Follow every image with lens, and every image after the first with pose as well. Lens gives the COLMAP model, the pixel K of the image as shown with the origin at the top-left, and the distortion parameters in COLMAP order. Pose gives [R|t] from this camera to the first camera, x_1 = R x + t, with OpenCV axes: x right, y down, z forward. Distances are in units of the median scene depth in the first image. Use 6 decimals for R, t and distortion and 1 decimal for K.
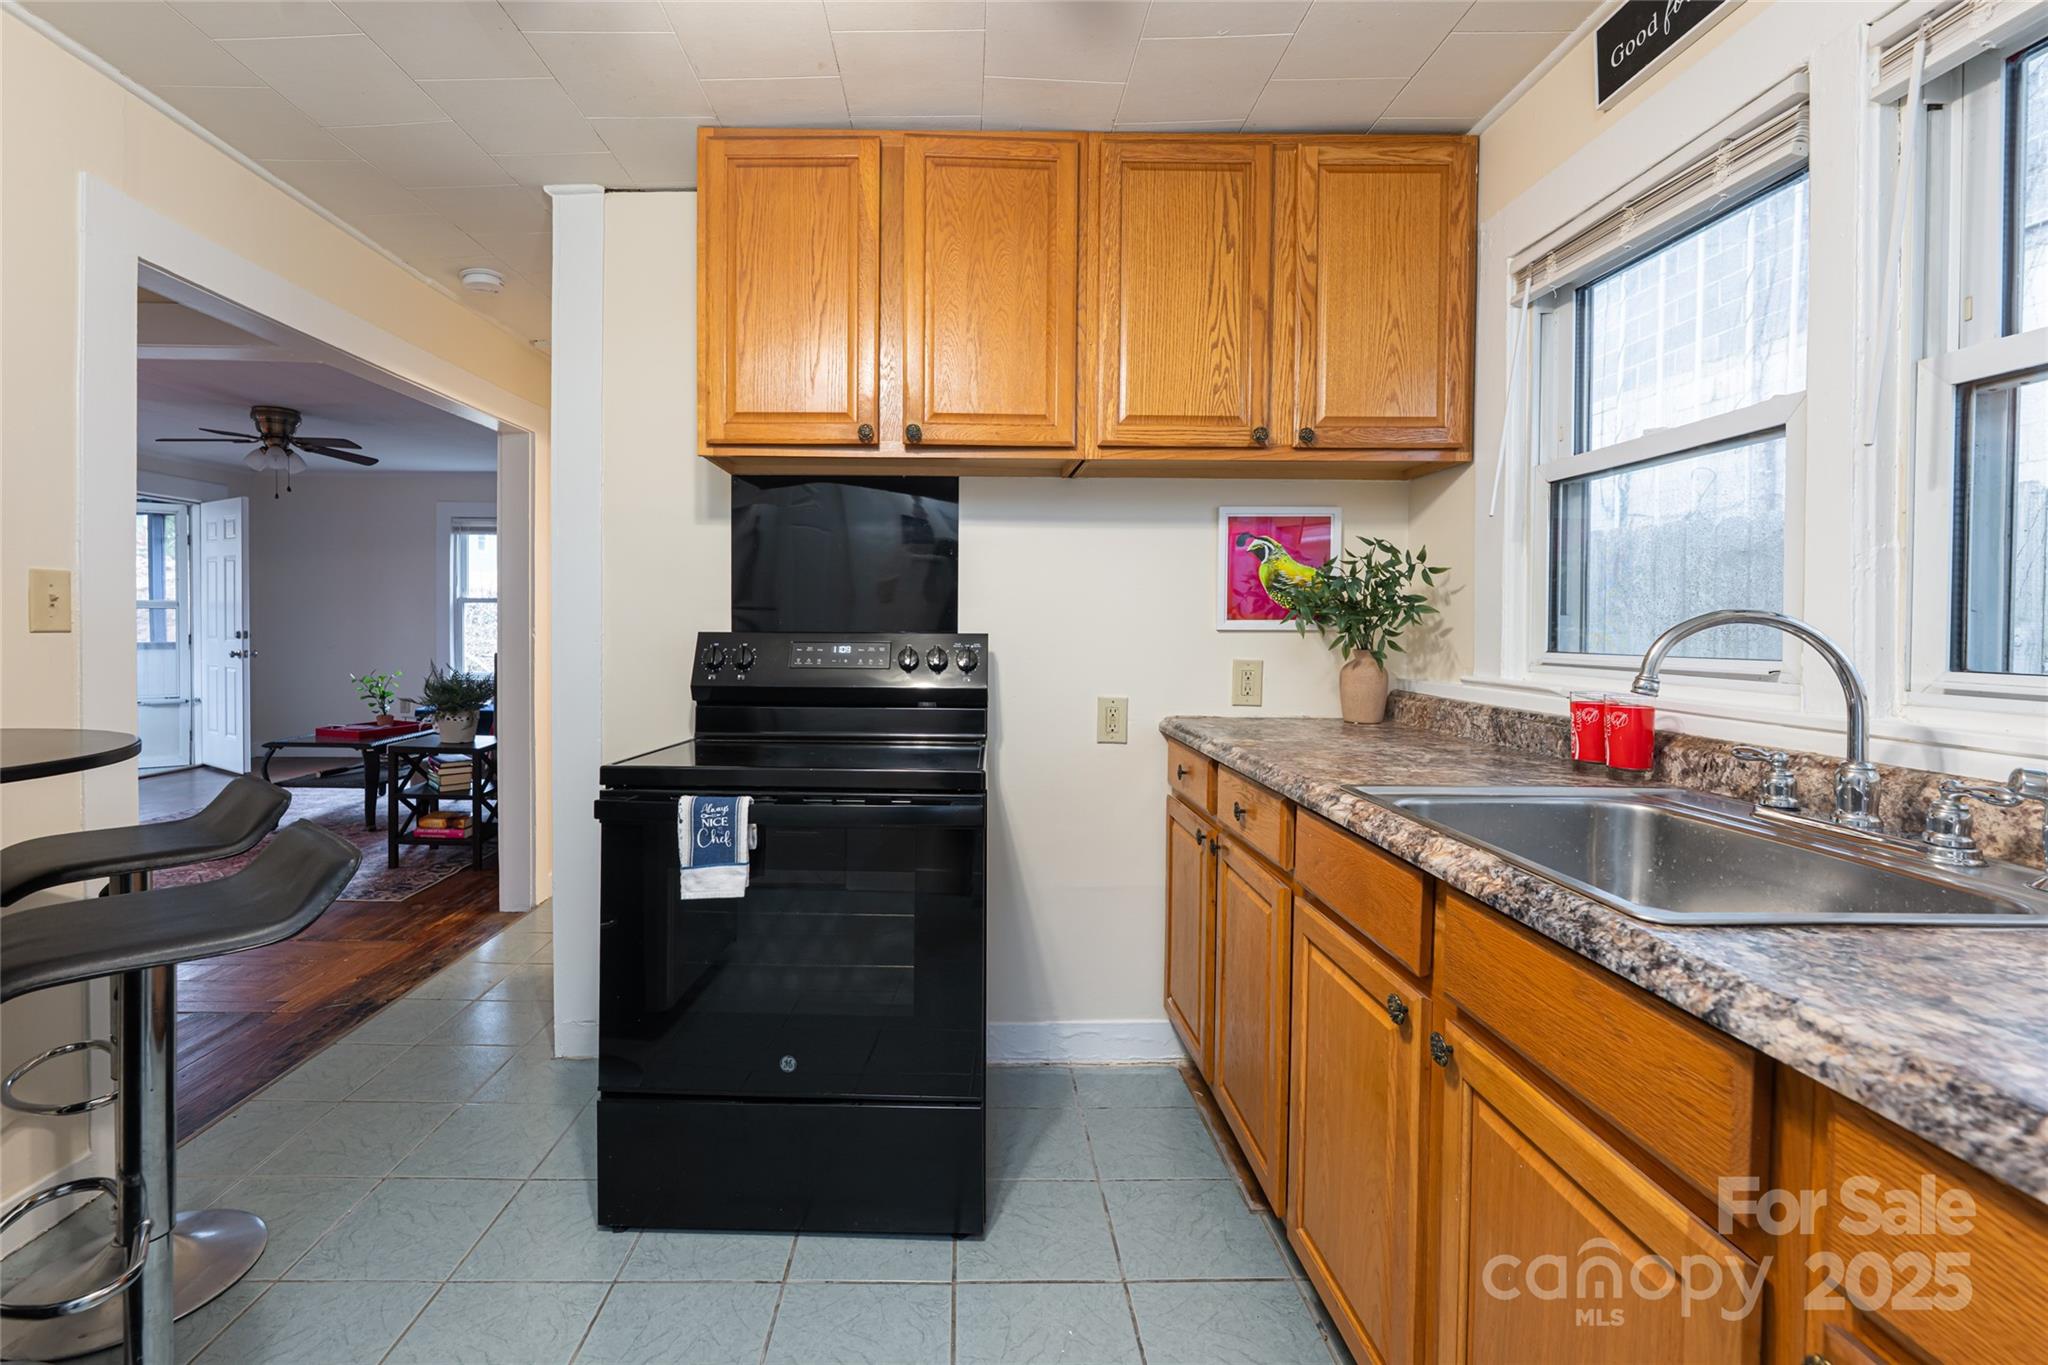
lens RADIAL K [[910.0, 0, 963.7], [0, 910.0, 640.3], [0, 0, 1]] dist [0.002870, 0.000260]
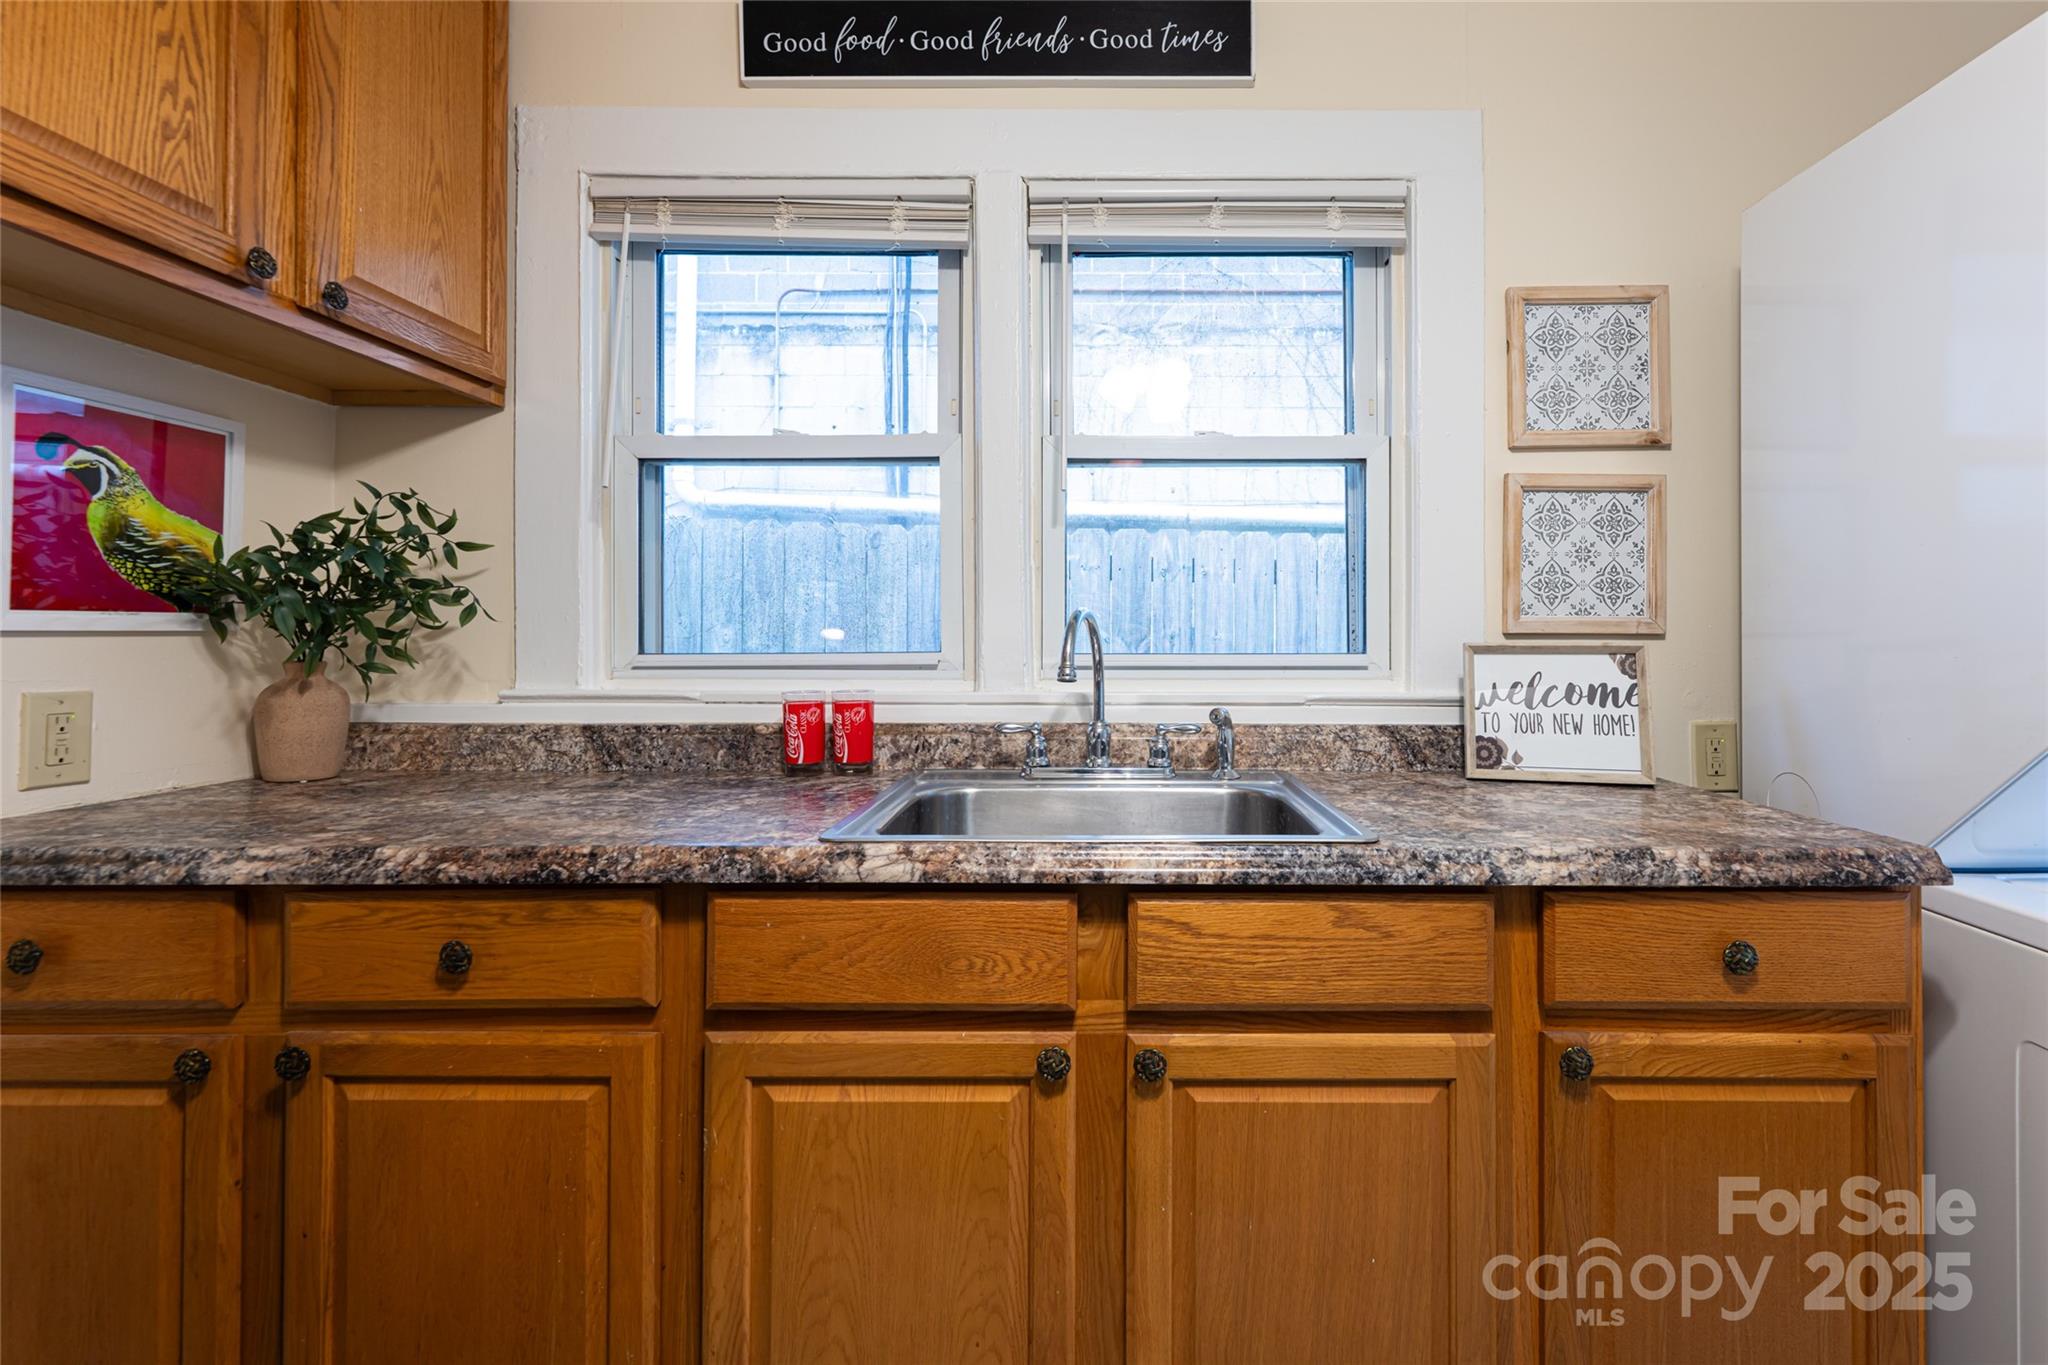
lens RADIAL K [[918.4, 0, 1112.7], [0, 918.4, 627.9], [0, 0, 1]] dist [0.000562, -0.000064]
pose [[-0.001230, 0.001060, 0.999999, -0.142924], [0.018742, 0.999824, -0.001036, -0.001693], [-0.999824, 0.018740, -0.001250, 0.341996]]
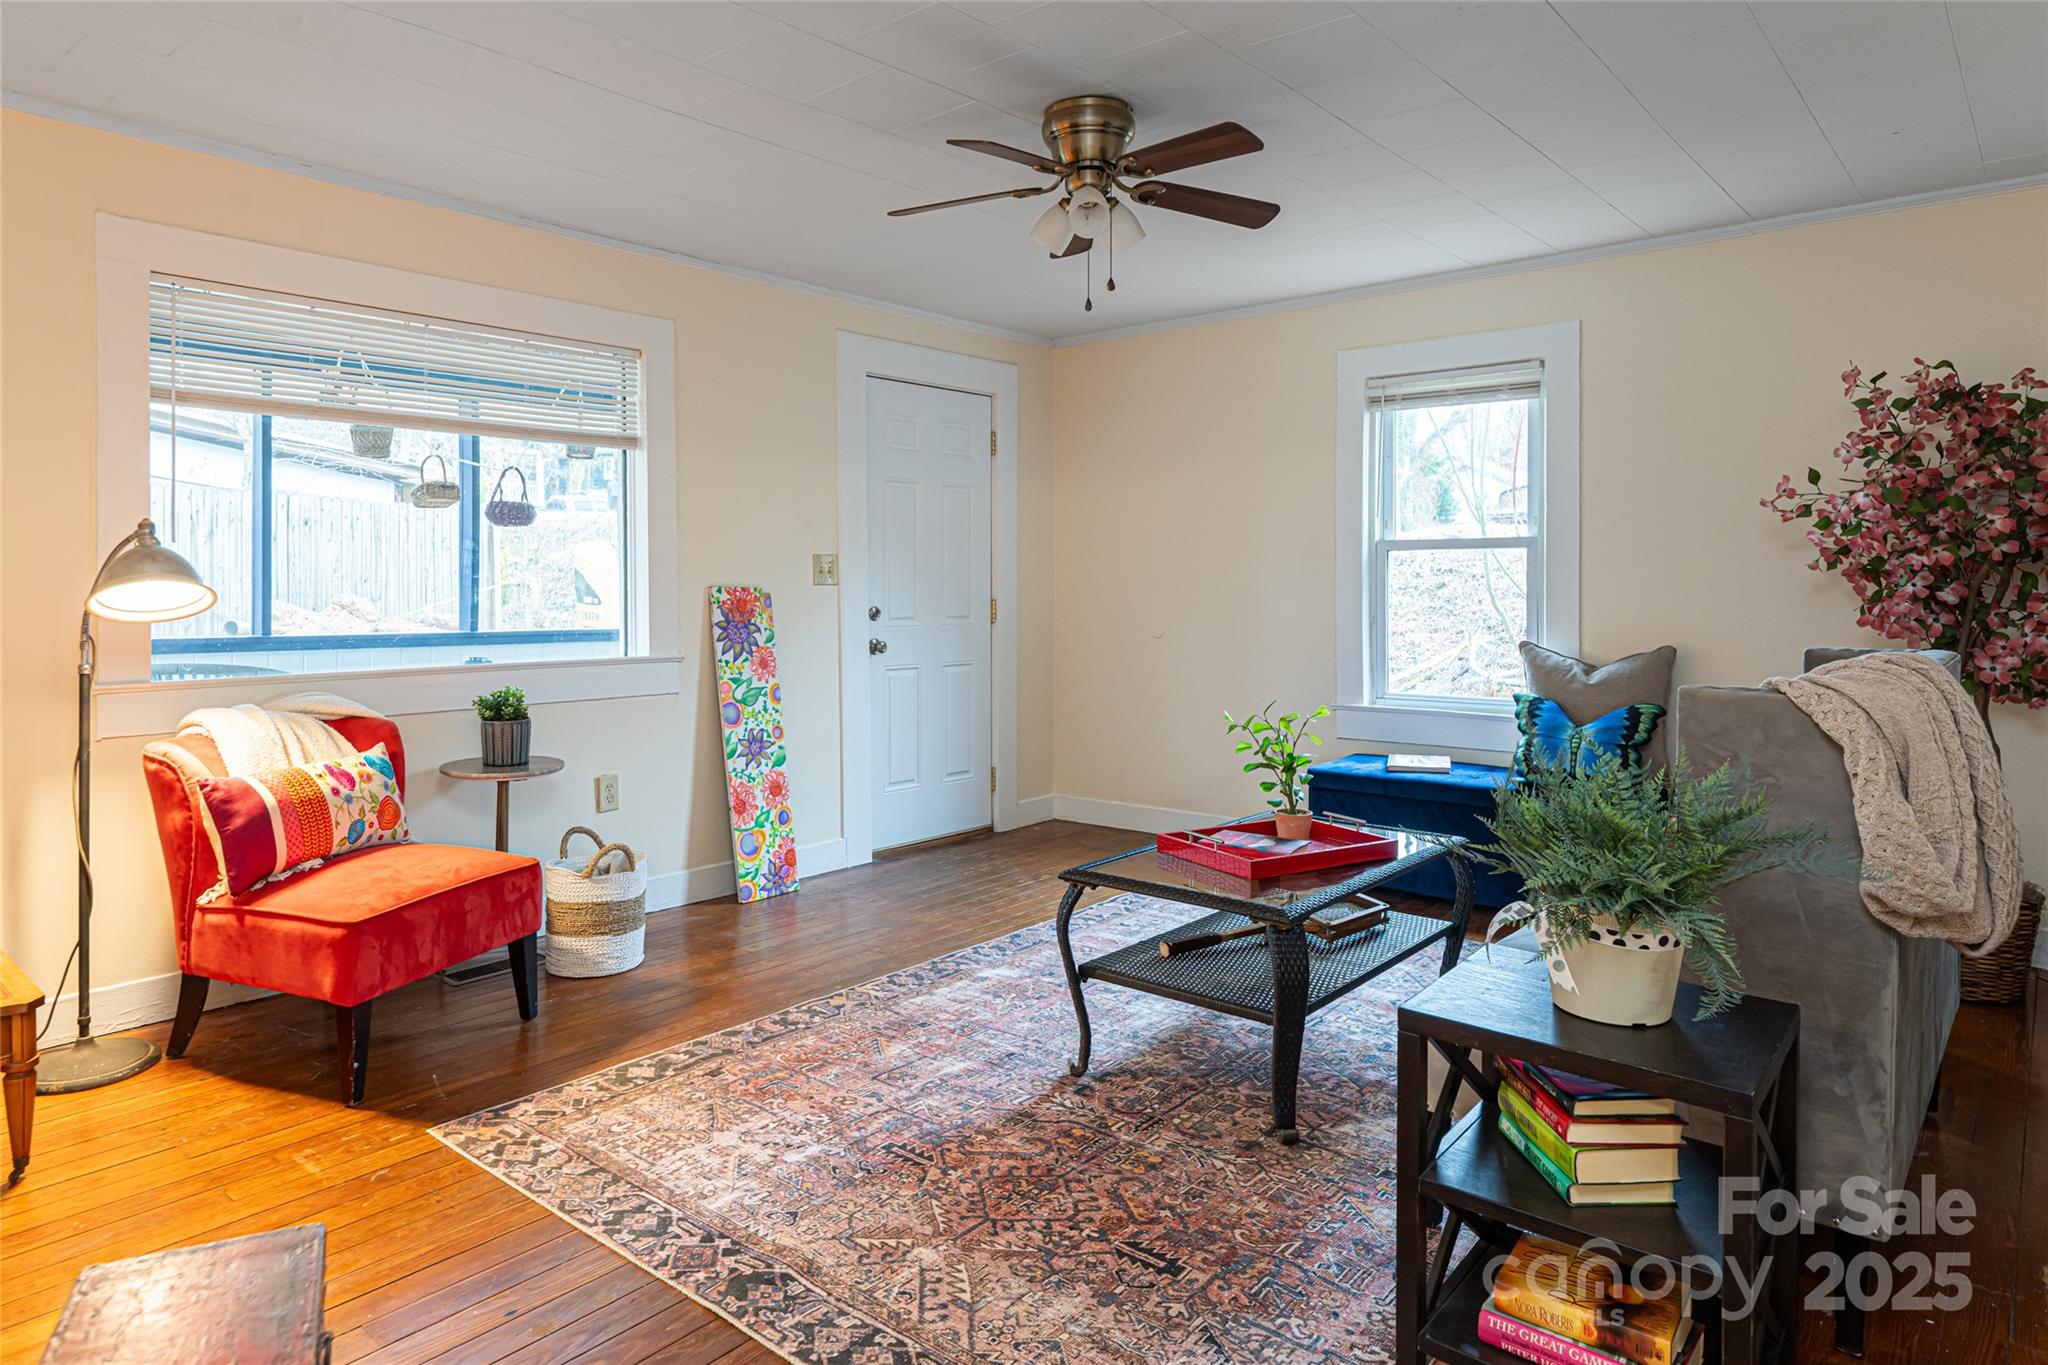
lens RADIAL K [[1246.1, 0, 989.7], [0, 1246.1, 598.7], [0, 0, 1]] dist [-0.002671, -0.000224]
pose [[0.754714, -0.002684, -0.656049, -0.645637], [-0.006725, 0.999907, -0.011828, -0.013092], [0.656020, 0.013339, 0.754626, 0.842760]]
